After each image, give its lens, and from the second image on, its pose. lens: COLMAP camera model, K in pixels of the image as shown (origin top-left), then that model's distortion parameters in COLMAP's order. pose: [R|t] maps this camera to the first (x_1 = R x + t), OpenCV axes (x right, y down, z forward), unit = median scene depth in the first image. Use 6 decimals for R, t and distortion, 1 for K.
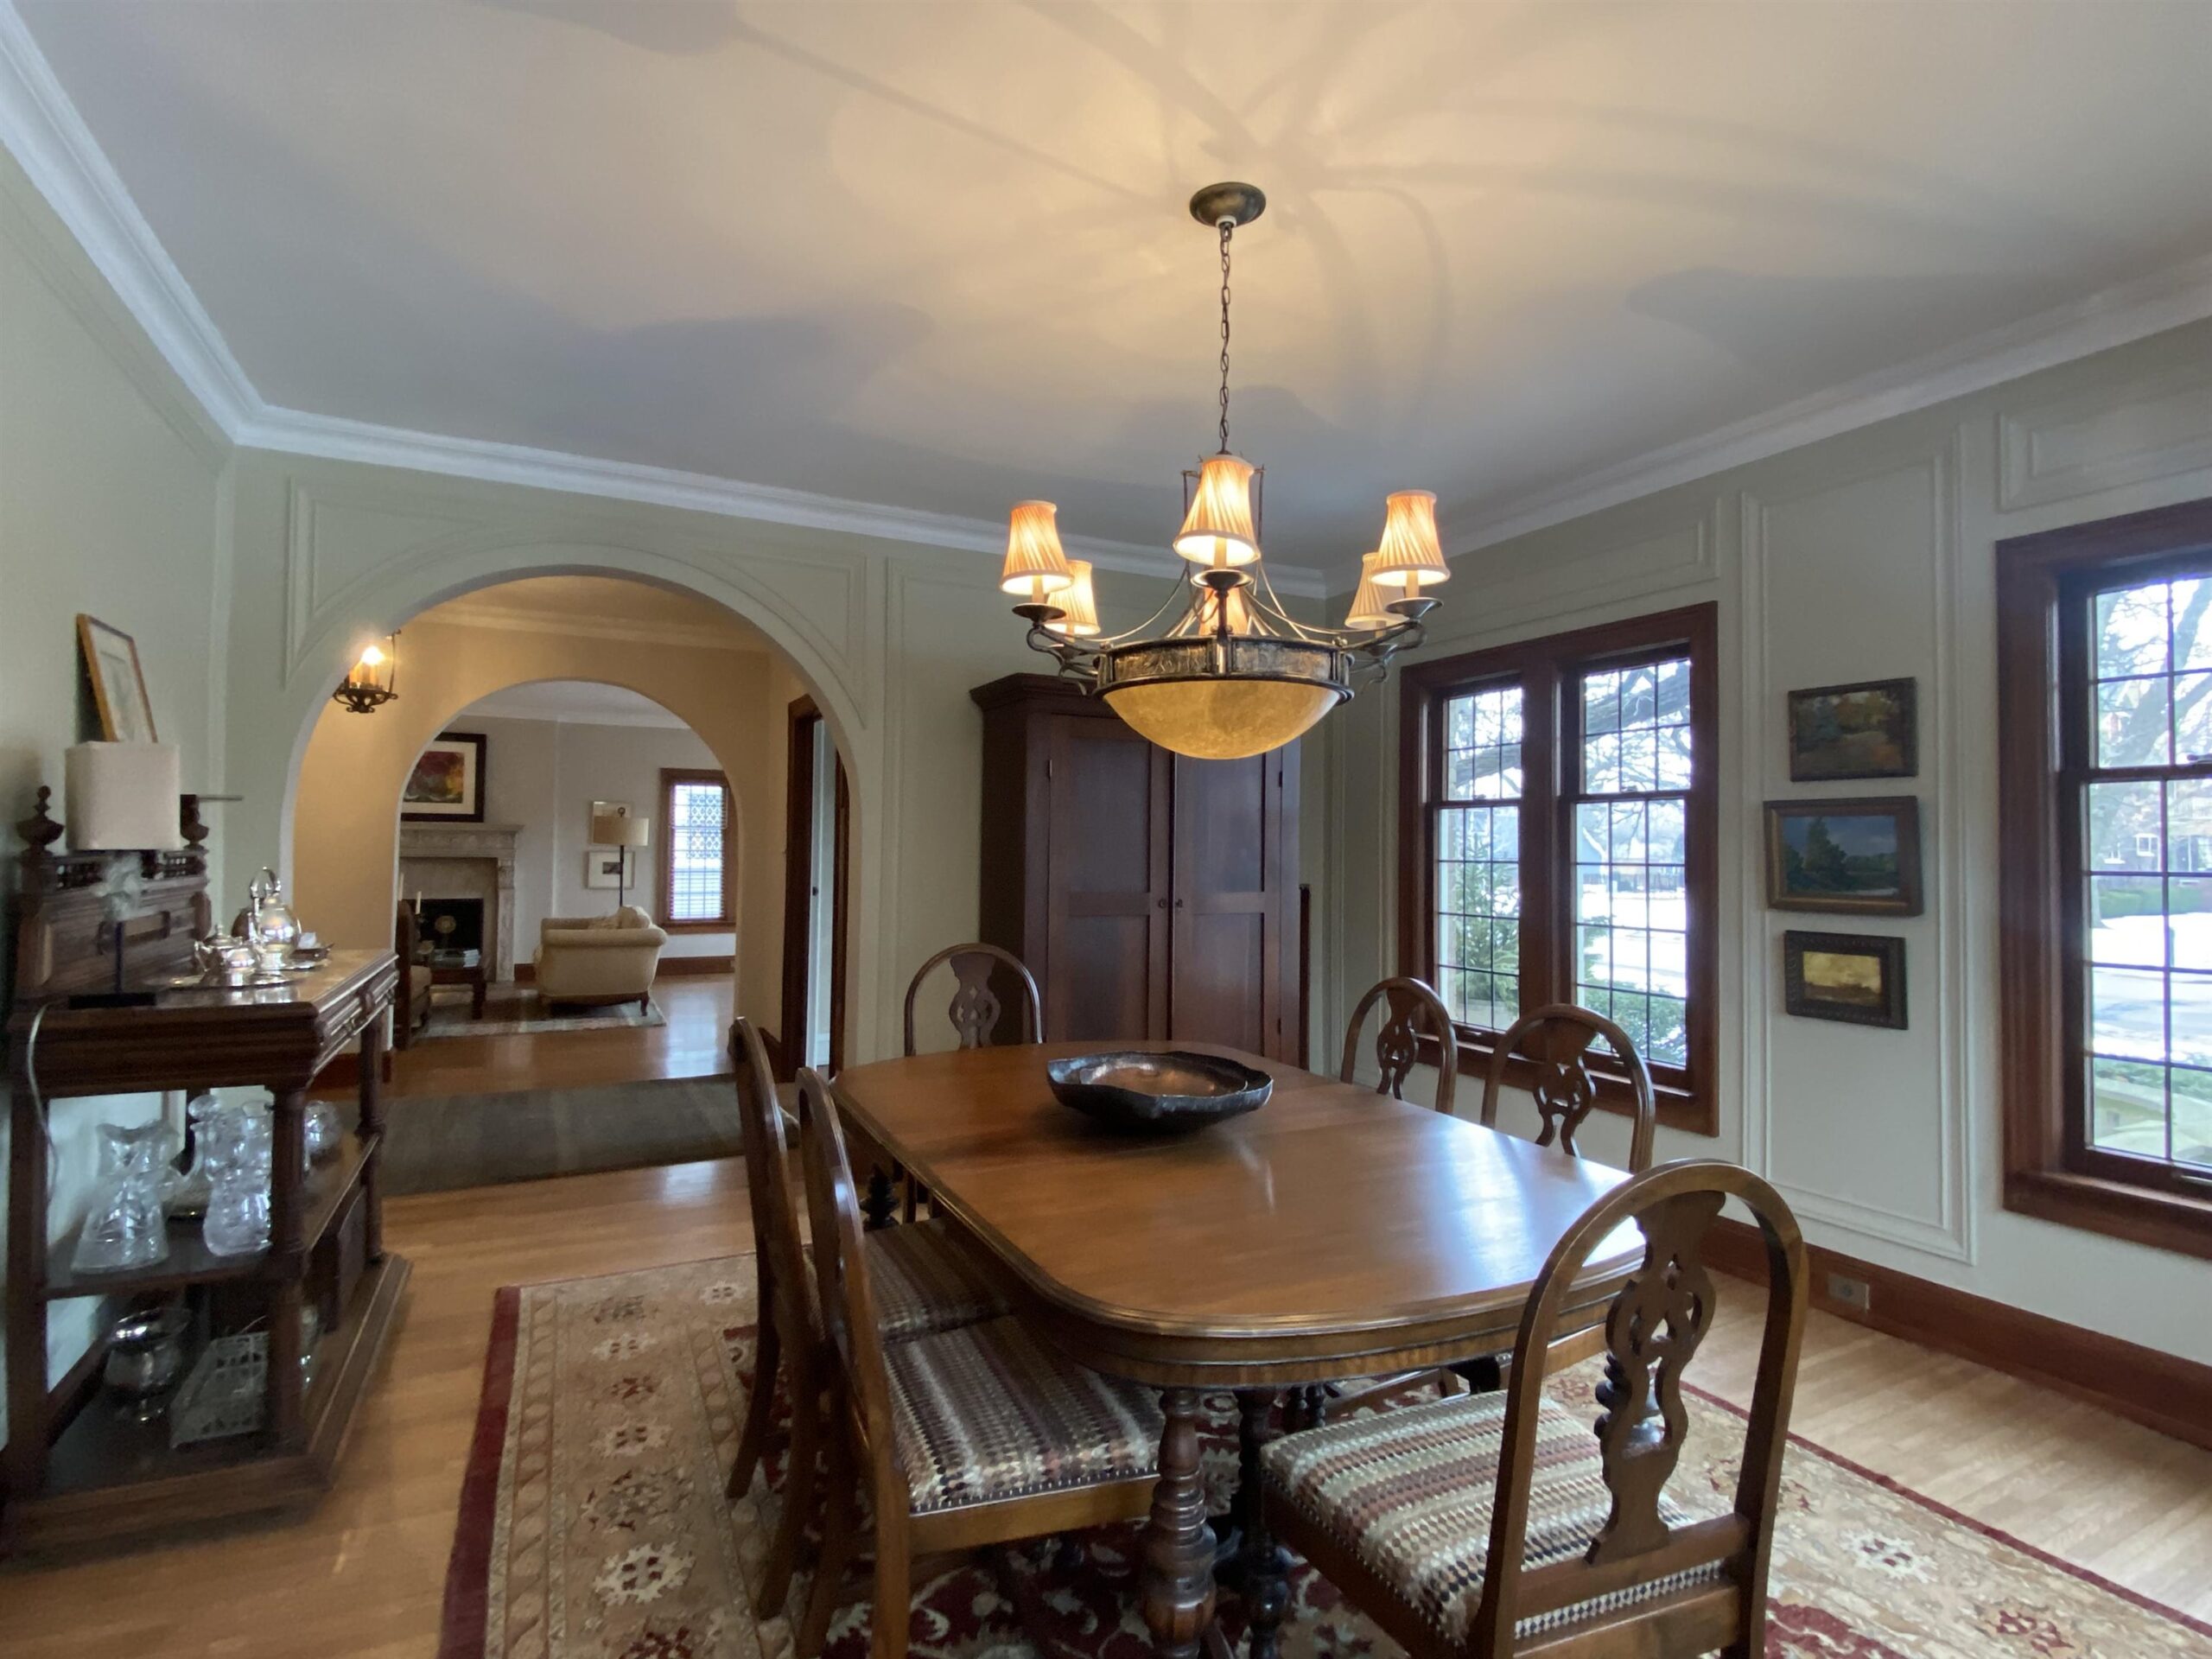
lens RADIAL K [[1103.6, 0, 1106.0], [0, 1103.6, 829.5], [0, 0, 1]] dist [0.017560, -0.000003]
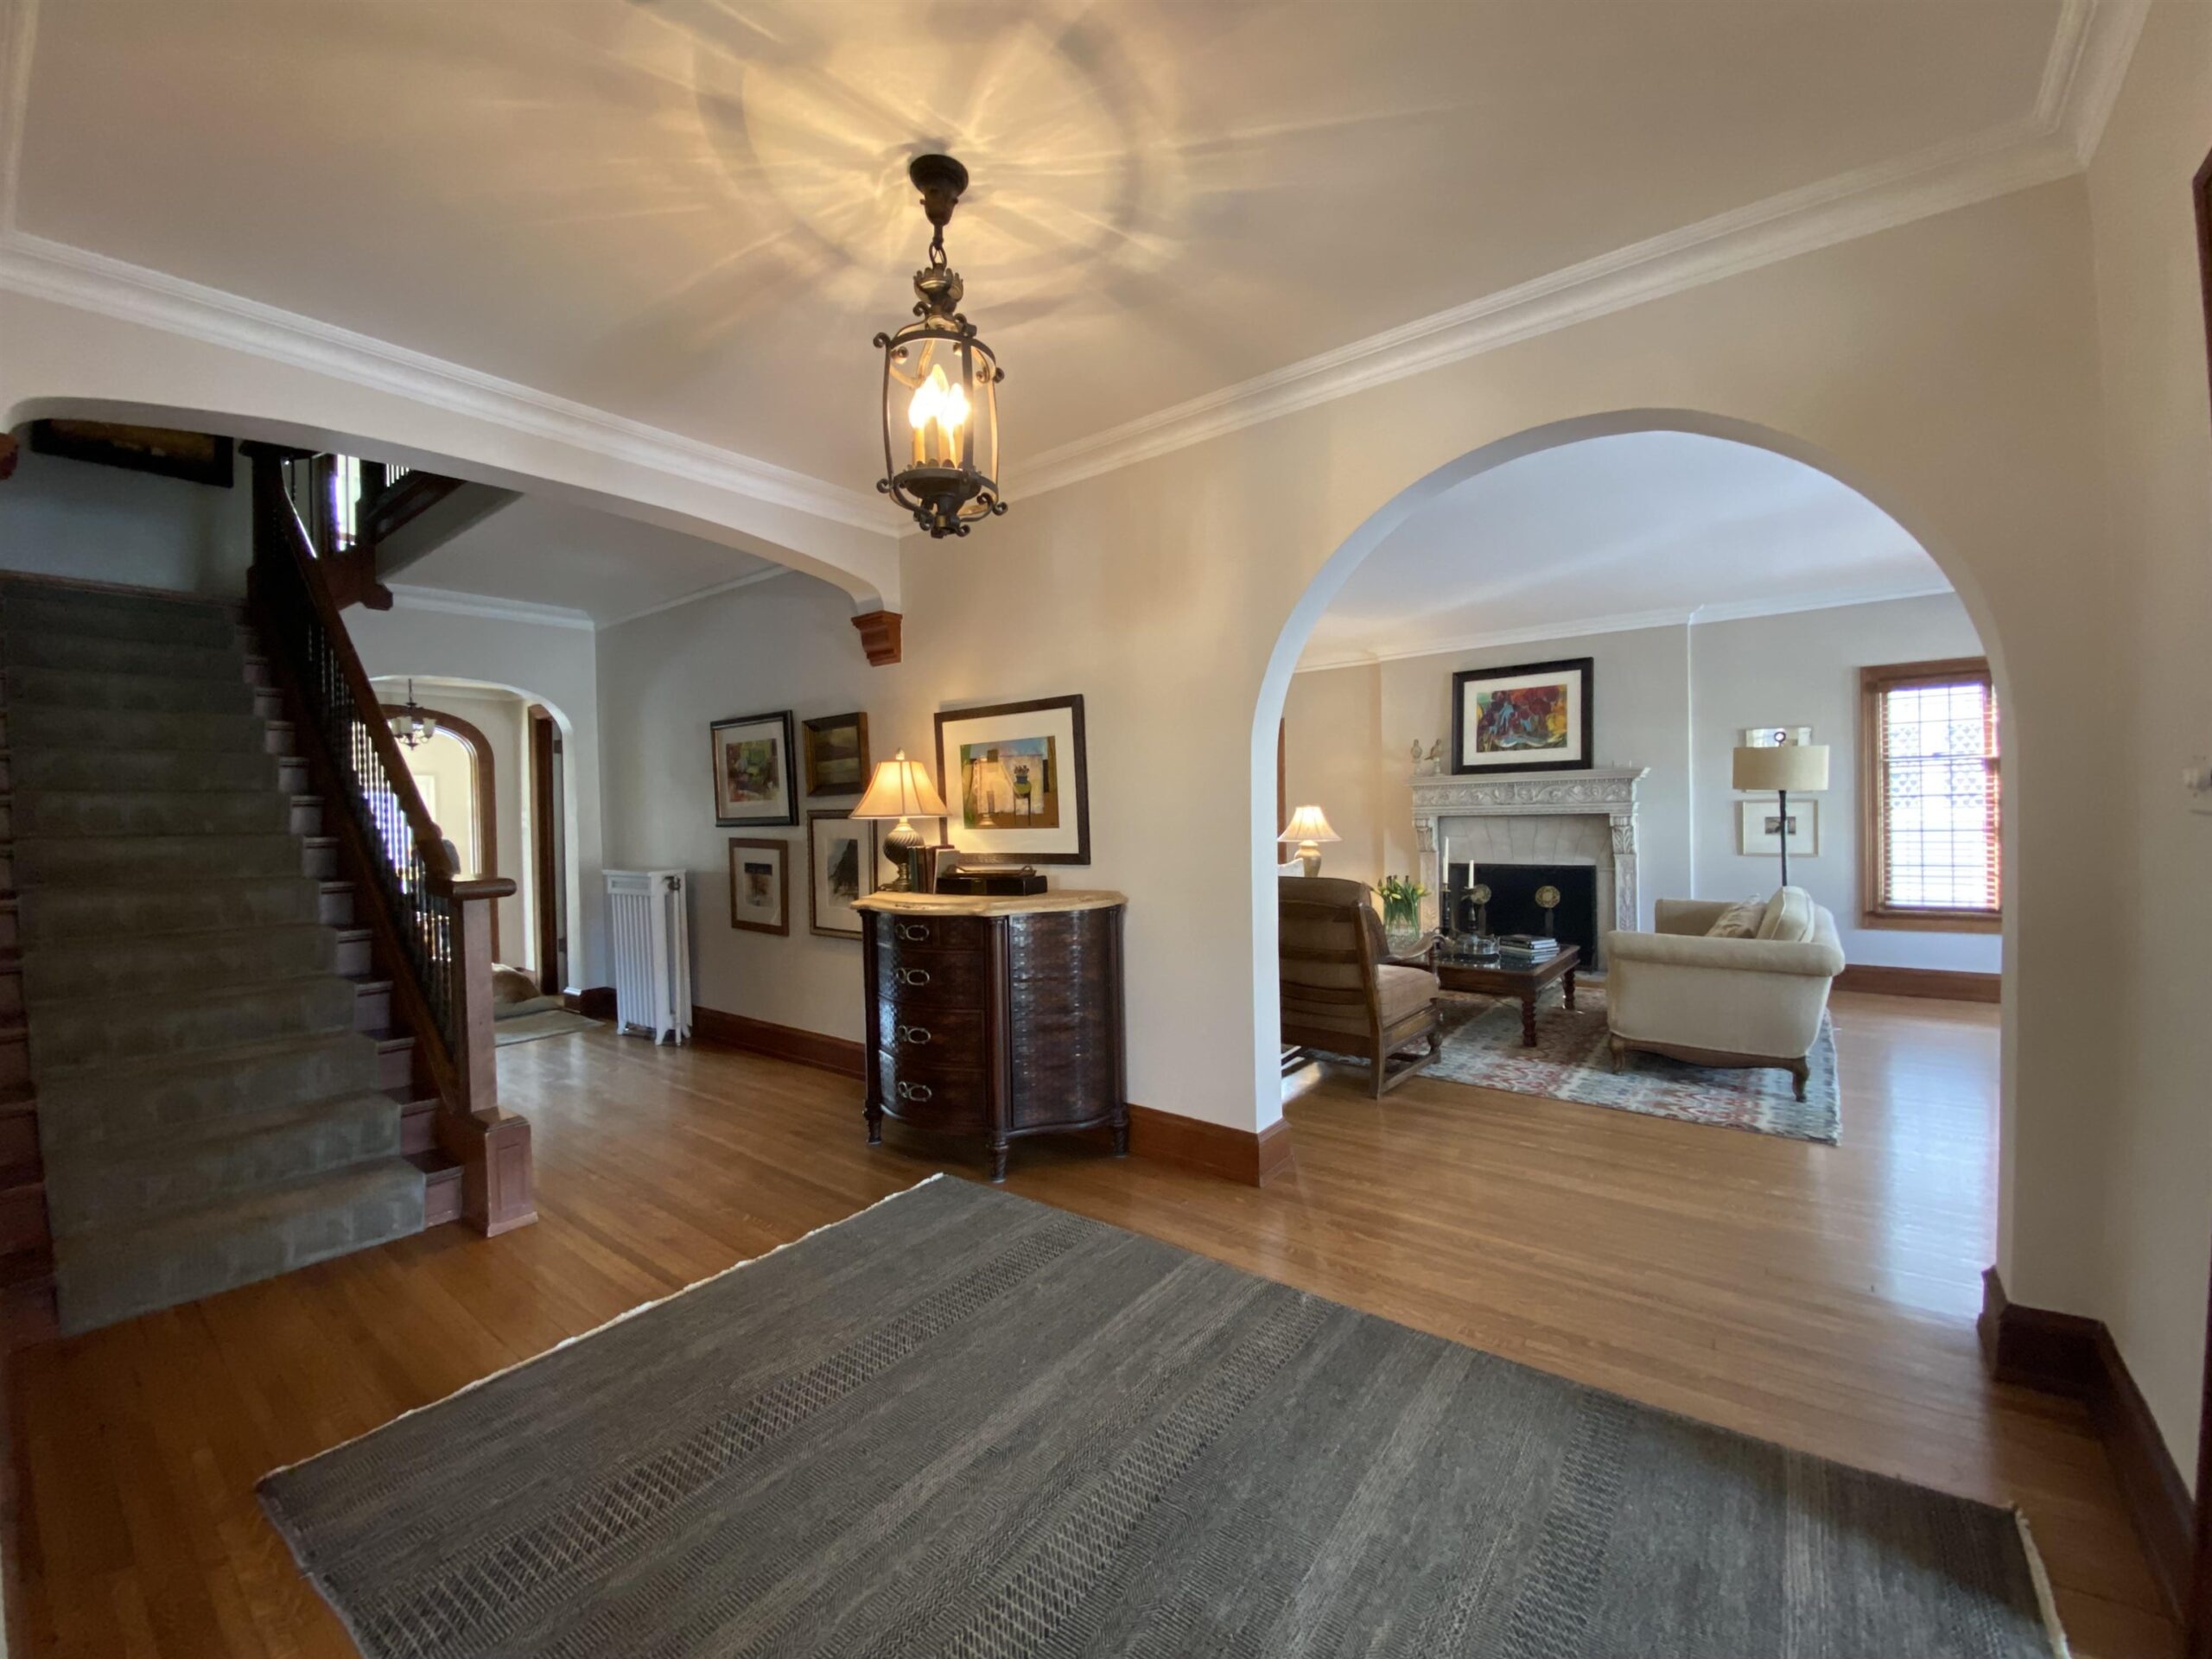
lens RADIAL K [[945.1, 0, 1071.8], [0, 945.1, 829.3], [0, 0, 1]] dist [-0.000545, -0.000392]
pose [[0.439450, -0.004837, -0.898254, -0.121138], [0.045275, 0.998834, 0.016771, 0.008319], [0.897125, -0.048039, 0.439156, 0.372538]]
